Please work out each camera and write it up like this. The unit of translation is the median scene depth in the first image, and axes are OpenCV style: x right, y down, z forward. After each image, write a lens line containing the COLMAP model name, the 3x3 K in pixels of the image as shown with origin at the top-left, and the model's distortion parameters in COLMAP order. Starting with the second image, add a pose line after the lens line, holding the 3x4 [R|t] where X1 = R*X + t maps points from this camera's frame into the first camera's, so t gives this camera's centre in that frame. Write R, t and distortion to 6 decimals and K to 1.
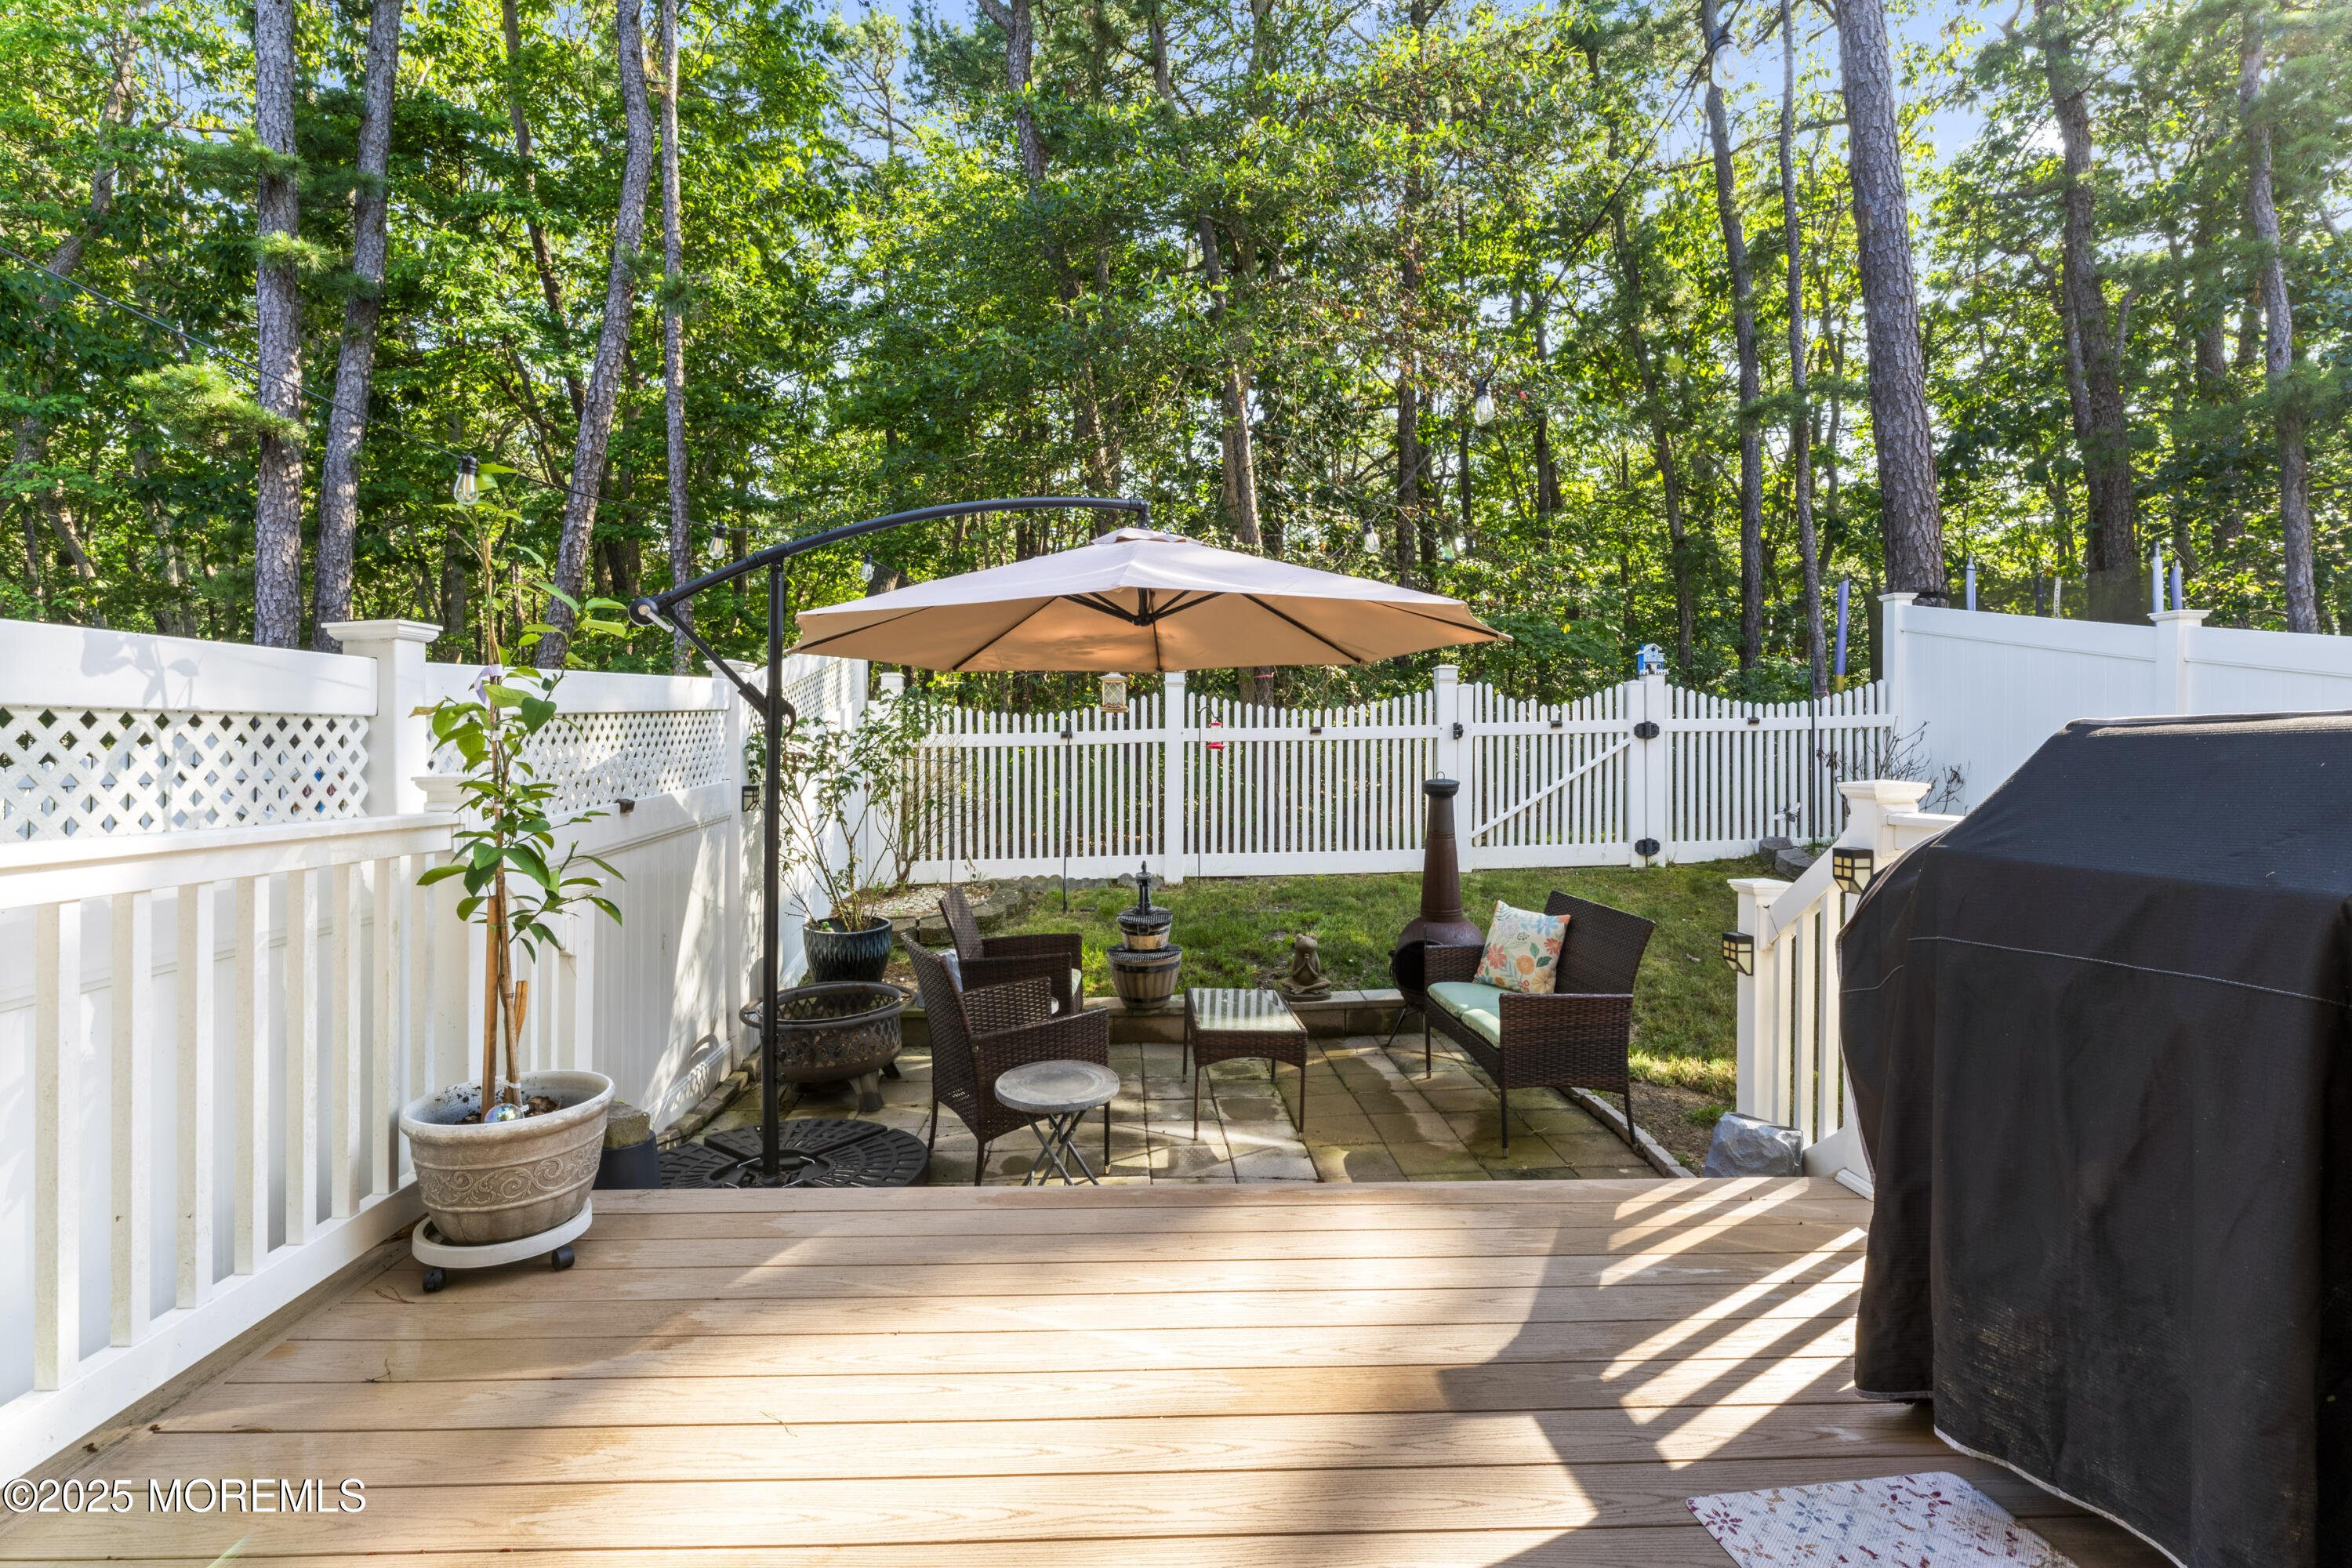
lens RADIAL K [[1078.9, 0, 1171.9], [0, 1078.9, 775.1], [0, 0, 1]] dist [-0.001565, -0.000457]
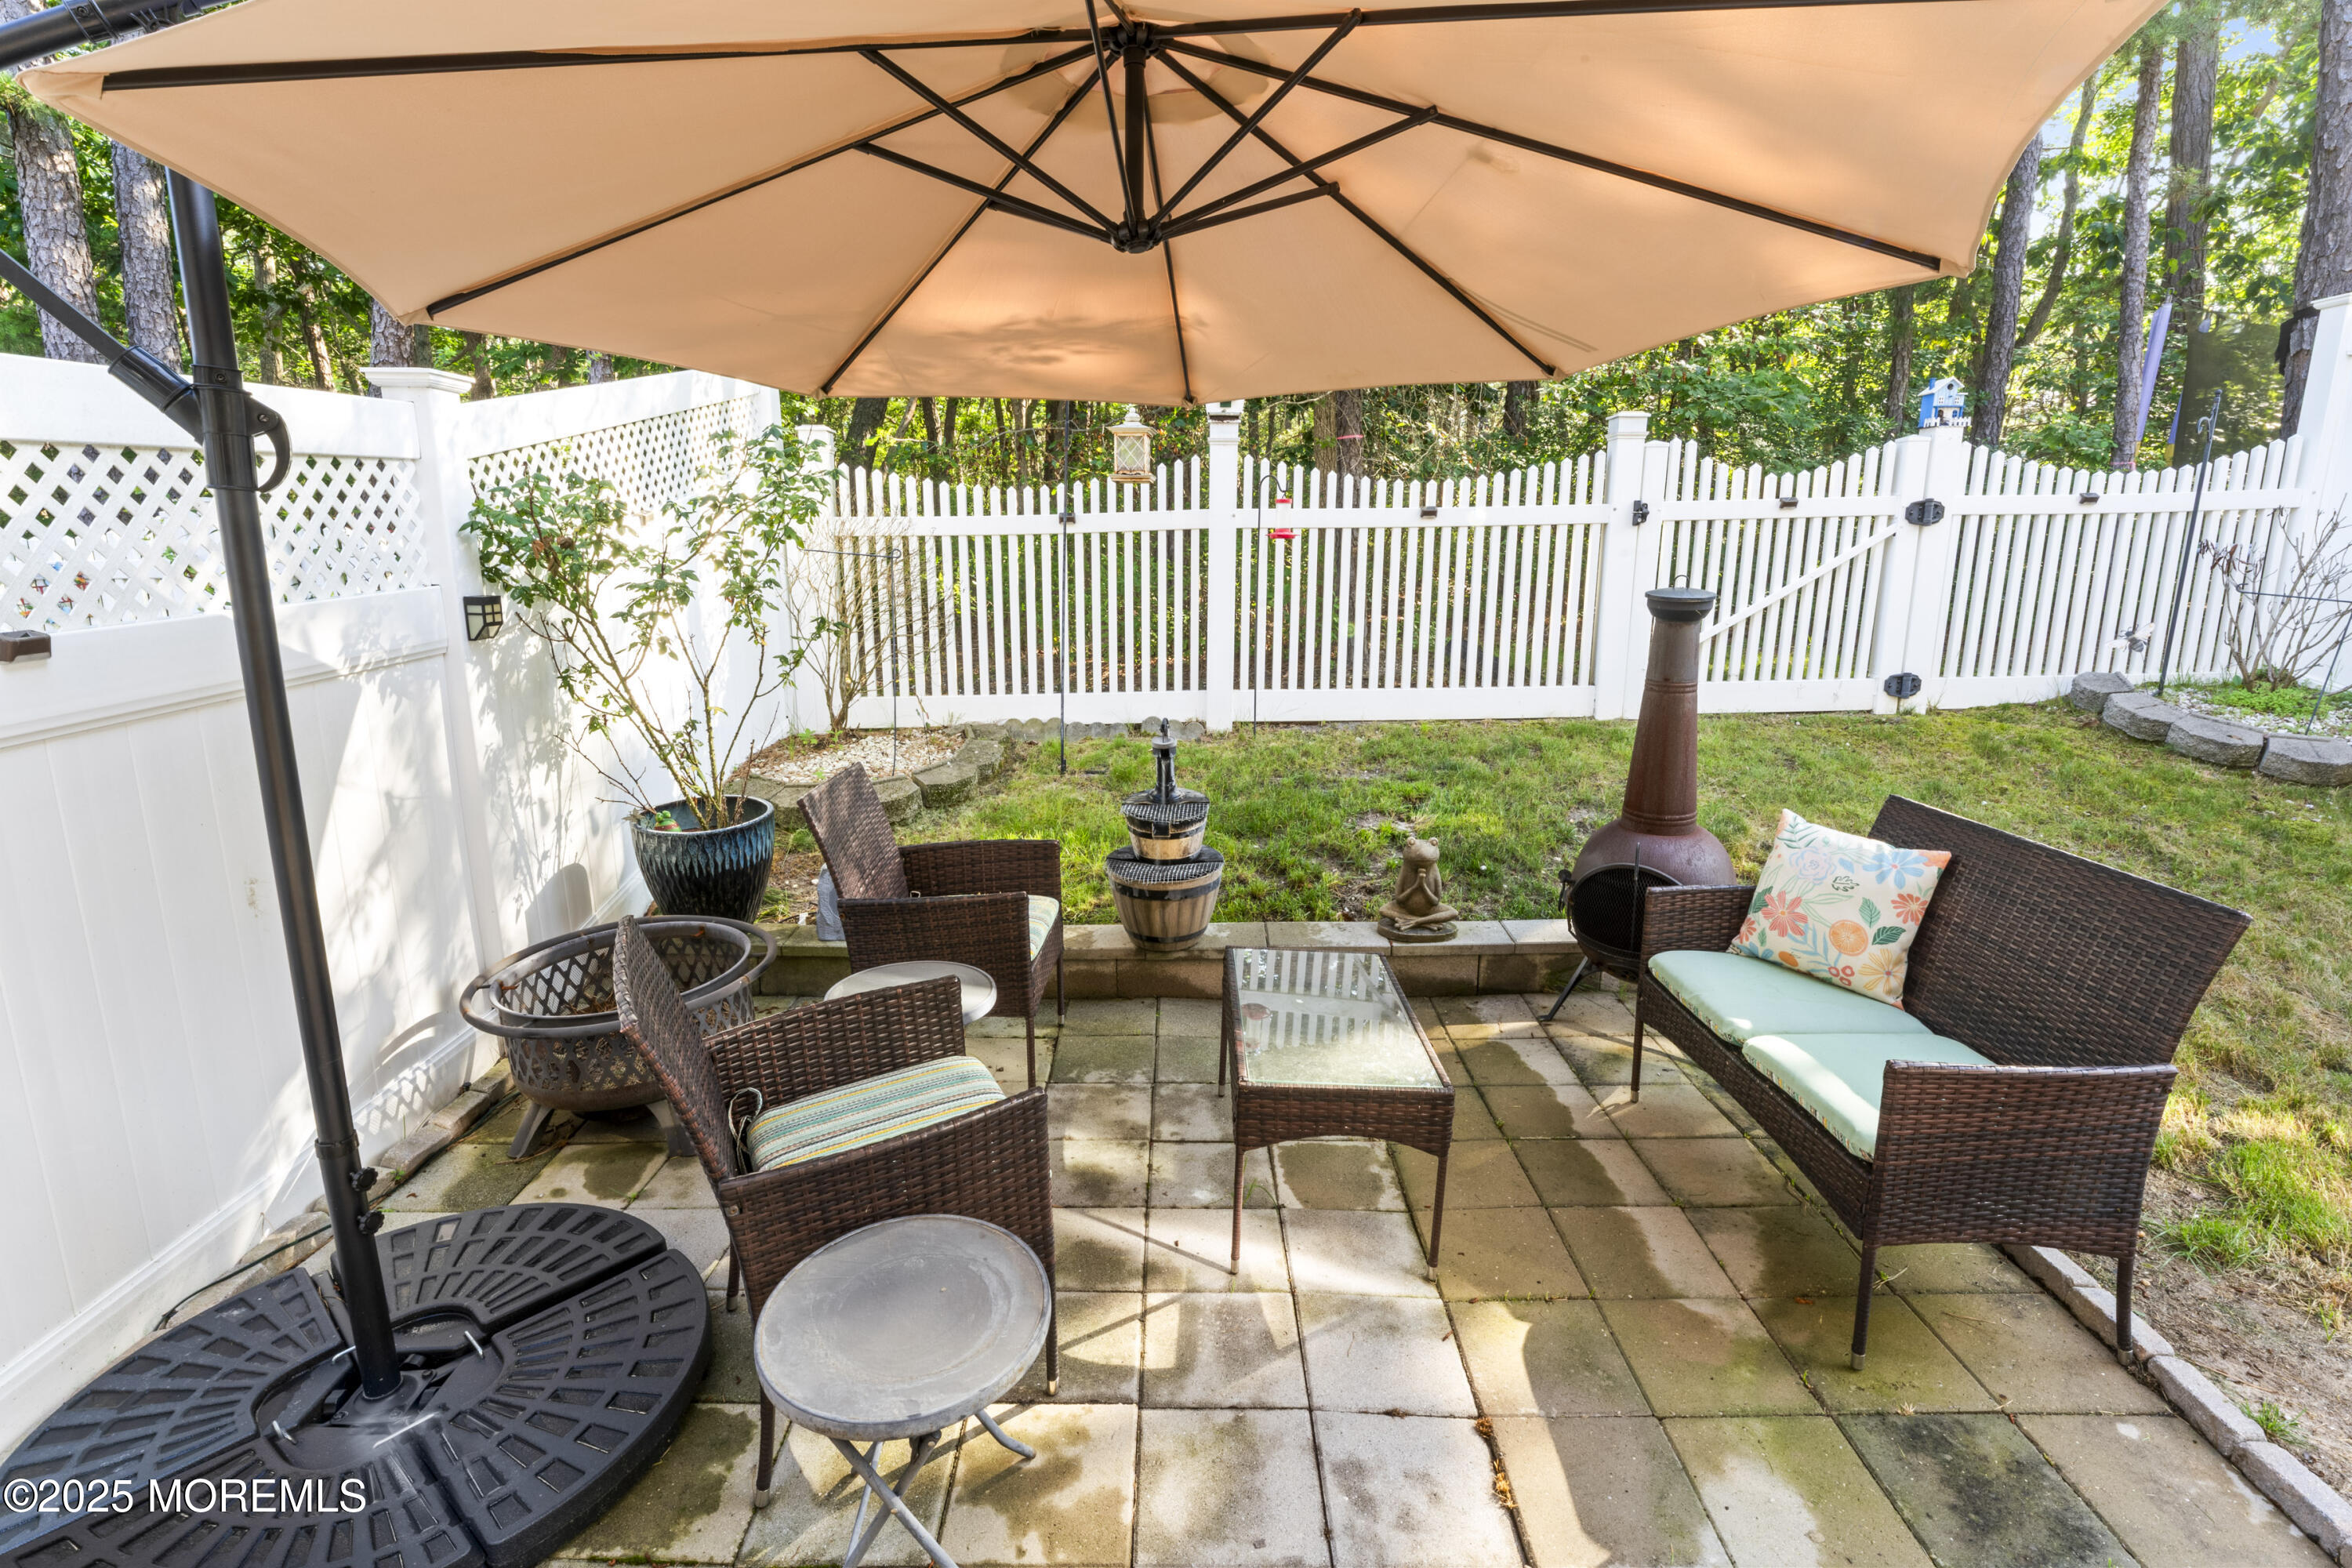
lens RADIAL K [[1078.9, 0, 1171.9], [0, 1078.9, 775.1], [0, 0, 1]] dist [-0.001565, -0.000457]
pose [[0.998470, 0.013467, -0.053631, 0.009268], [-0.003394, 0.982986, 0.183649, -0.002285], [0.055191, -0.183186, 0.981528, 0.290589]]
